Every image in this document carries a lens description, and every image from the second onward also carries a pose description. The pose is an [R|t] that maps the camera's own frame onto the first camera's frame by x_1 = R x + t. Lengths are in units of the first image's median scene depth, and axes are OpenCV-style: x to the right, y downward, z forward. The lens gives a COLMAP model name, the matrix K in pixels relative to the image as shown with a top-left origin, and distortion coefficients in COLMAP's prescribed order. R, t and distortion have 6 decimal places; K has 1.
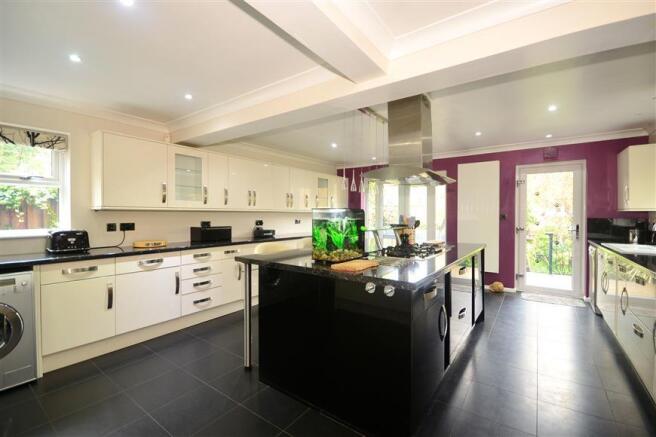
lens RADIAL K [[287.6, 0, 326.9], [0, 287.6, 217.6], [0, 0, 1]] dist [0.000723, 0.000023]
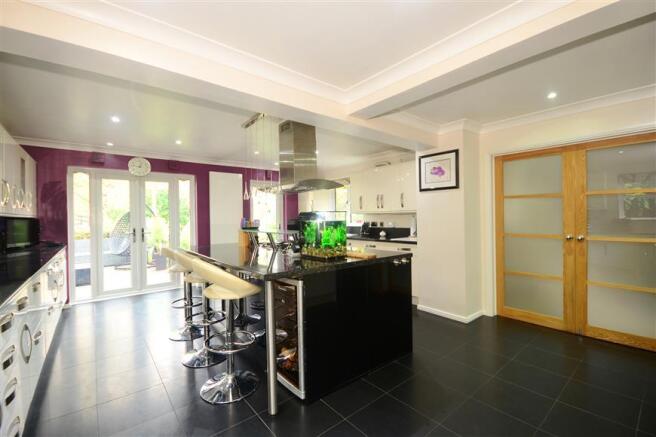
lens RADIAL K [[287.6, 0, 326.9], [0, 287.6, 217.6], [0, 0, 1]] dist [0.000723, 0.000023]
pose [[0.261168, -0.004246, 0.965284, -0.925426], [0.018535, 0.999828, -0.000617, -0.006528], [-0.965115, 0.018053, 0.261202, 0.603945]]
